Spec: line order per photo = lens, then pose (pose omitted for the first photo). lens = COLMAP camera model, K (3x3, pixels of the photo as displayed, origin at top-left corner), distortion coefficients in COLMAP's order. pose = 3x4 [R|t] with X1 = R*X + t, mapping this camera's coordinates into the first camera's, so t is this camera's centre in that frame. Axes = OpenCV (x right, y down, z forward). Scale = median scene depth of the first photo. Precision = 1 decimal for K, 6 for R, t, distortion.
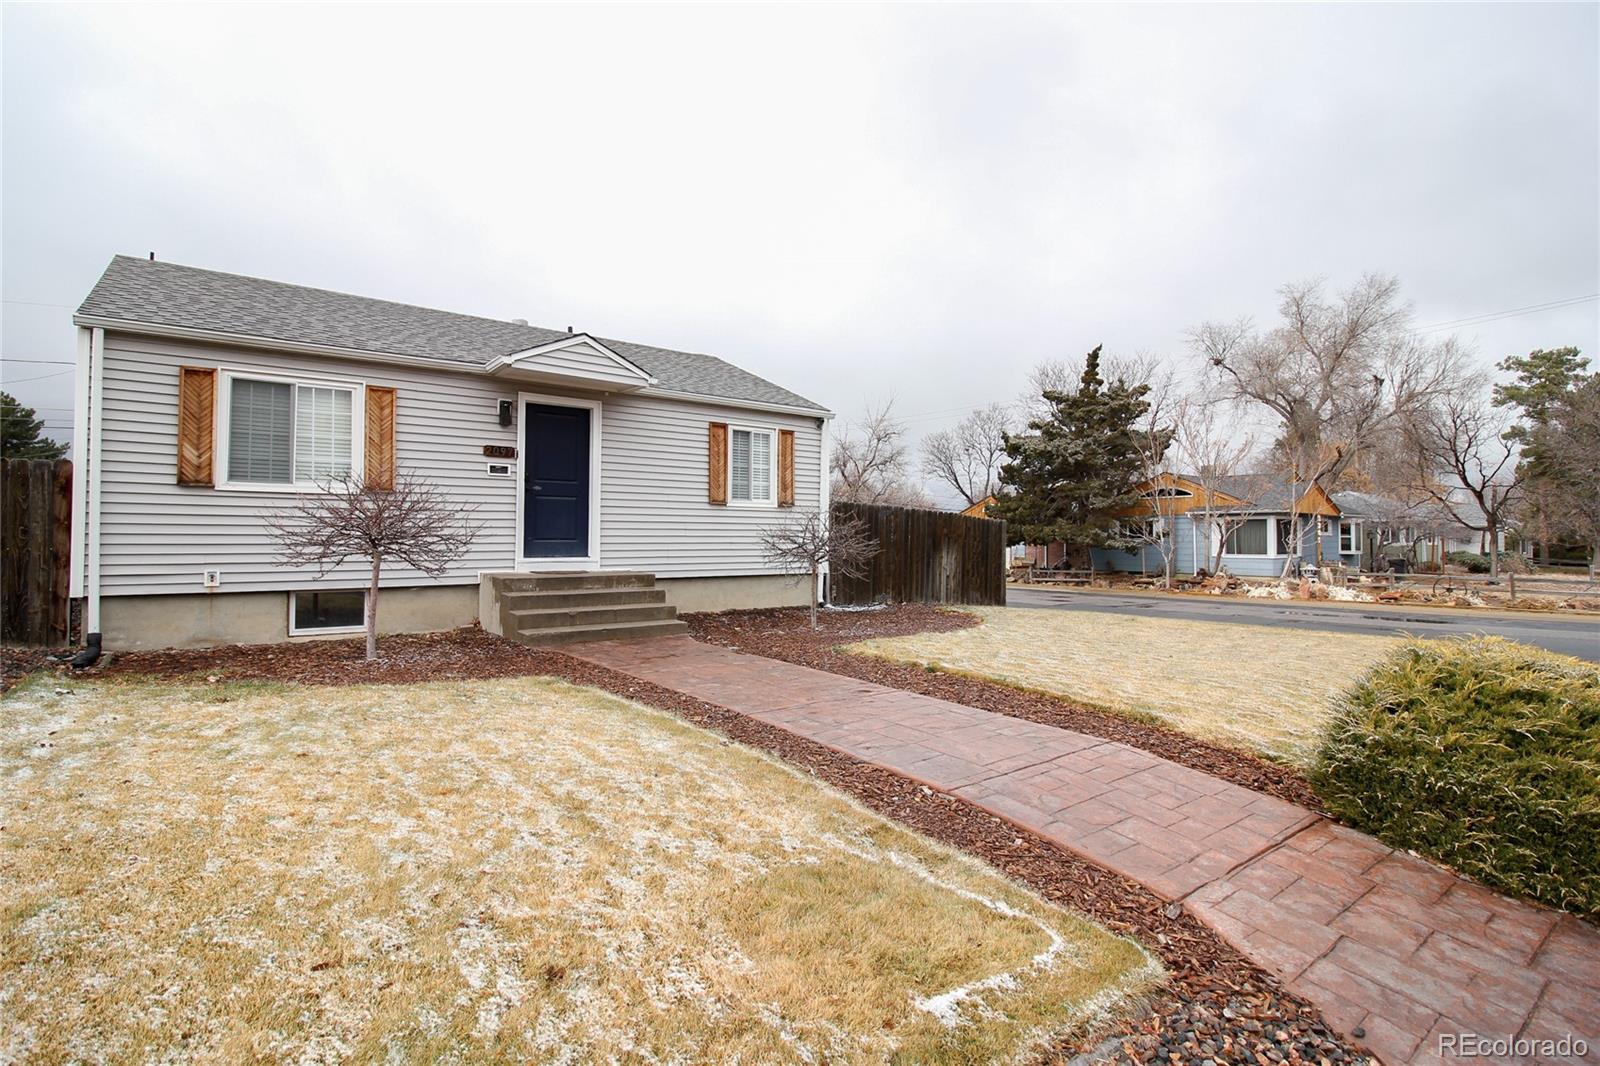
lens RADIAL K [[767.3, 0, 810.9], [0, 767.3, 521.7], [0, 0, 1]] dist [0.001525, -0.014783]
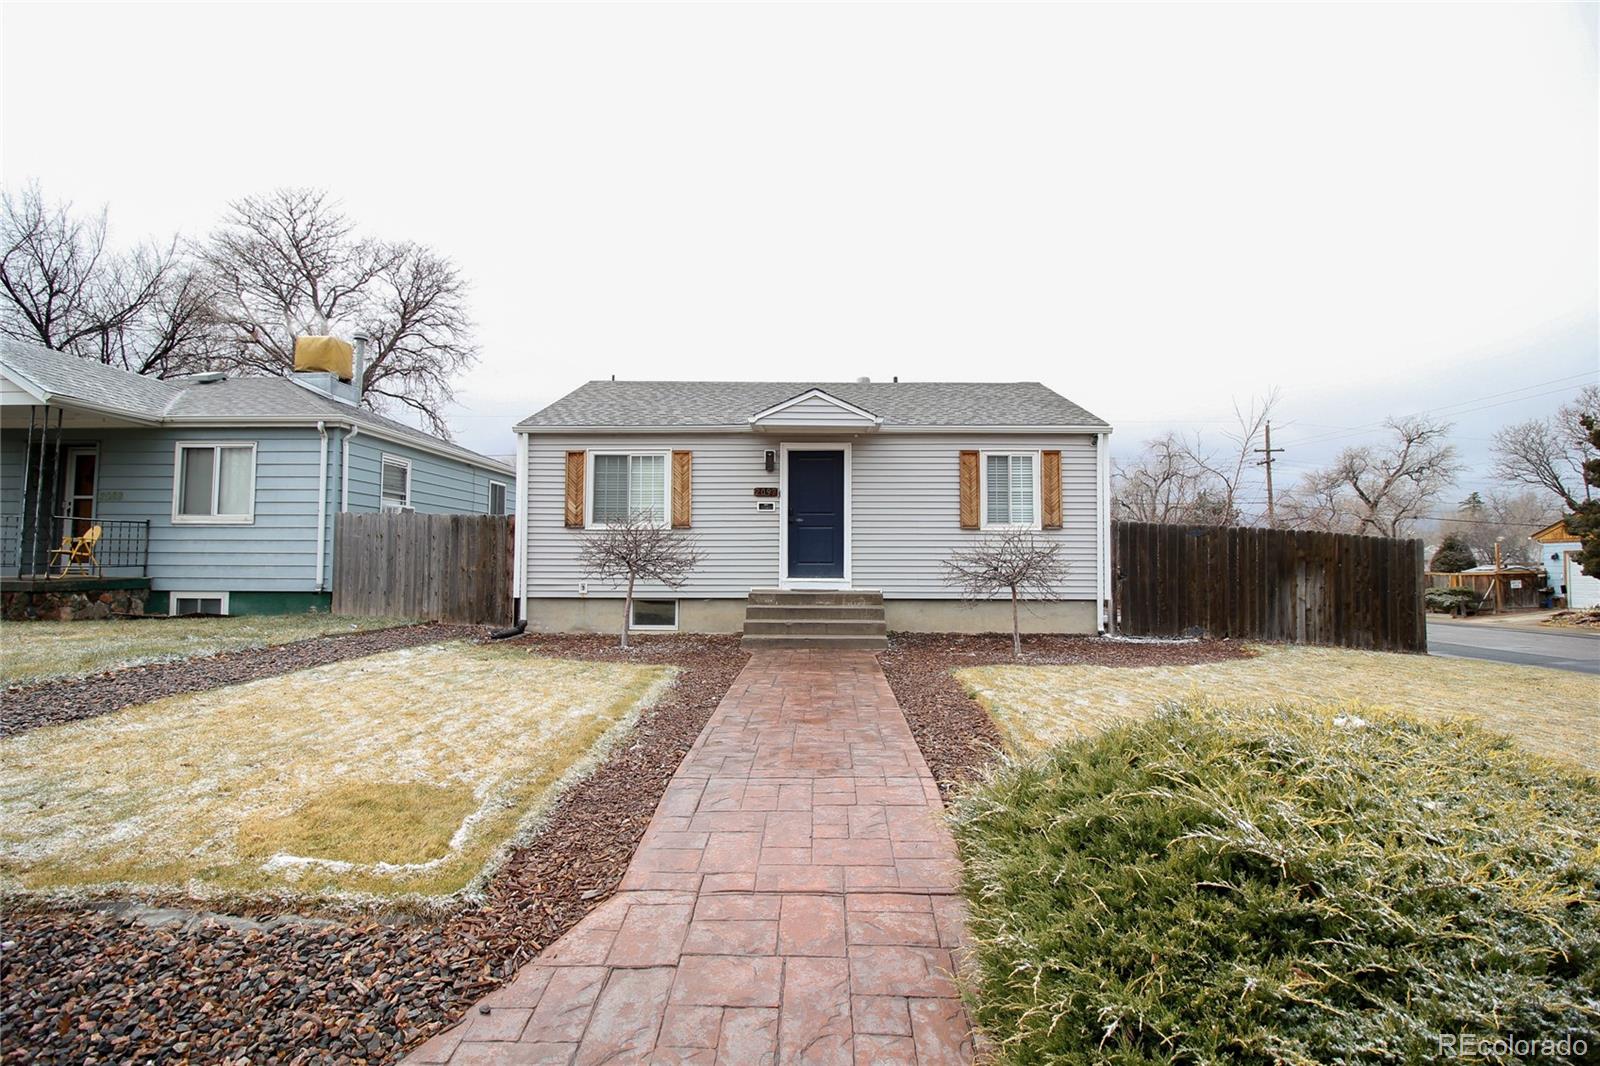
lens RADIAL K [[739.8, 0, 813.1], [0, 739.8, 526.2], [0, 0, 1]] dist [-0.000054, -0.012110]
pose [[0.783506, -0.032373, -0.620540, 0.391549], [0.012073, 0.999247, -0.036886, 0.009082], [0.621266, 0.021409, 0.783307, 0.103540]]
